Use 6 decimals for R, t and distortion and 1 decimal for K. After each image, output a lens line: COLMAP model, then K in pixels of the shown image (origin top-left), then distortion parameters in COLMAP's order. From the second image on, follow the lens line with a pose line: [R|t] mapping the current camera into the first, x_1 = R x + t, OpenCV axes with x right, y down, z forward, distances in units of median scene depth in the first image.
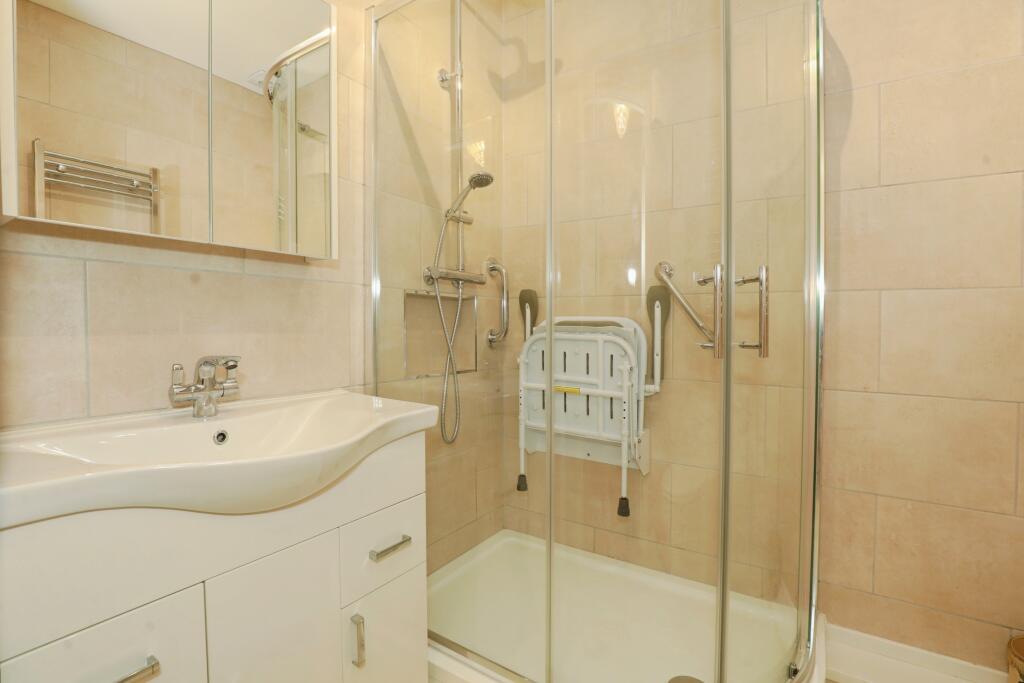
lens RADIAL K [[483.4, 0, 512.0], [0, 483.4, 341.5], [0, 0, 1]] dist [0.000403, 0.000680]
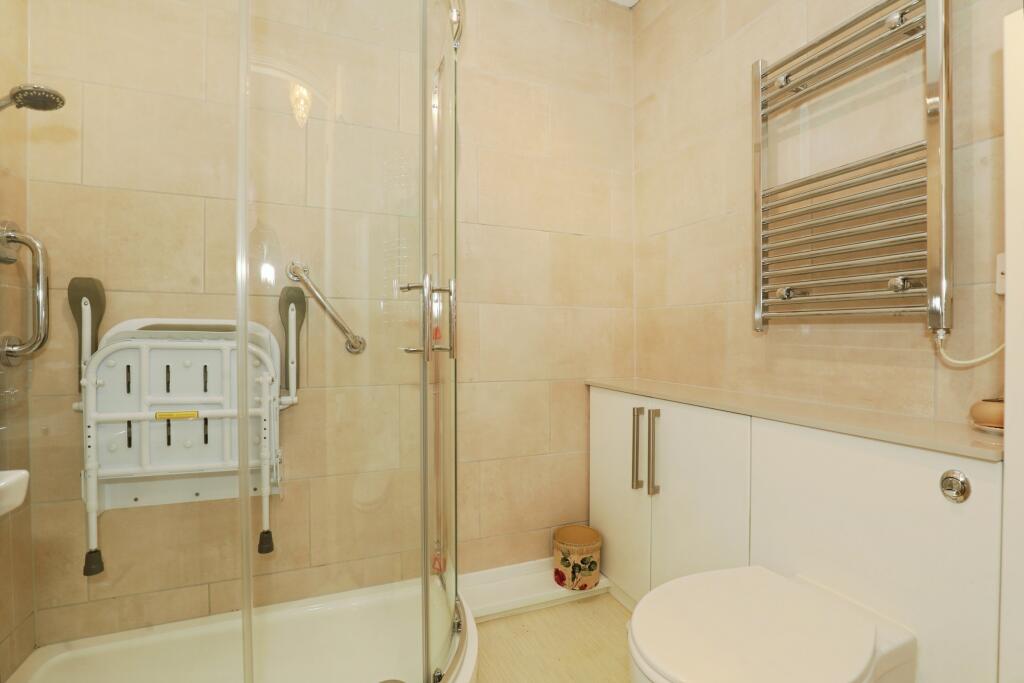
lens RADIAL K [[481.0, 0, 511.1], [0, 481.0, 335.3], [0, 0, 1]] dist [0.001281, 0.001178]
pose [[0.589953, -0.009586, 0.807381, -0.186115], [0.024652, 0.999677, -0.006144, -0.007749], [-0.807061, 0.023528, 0.589998, 0.129141]]
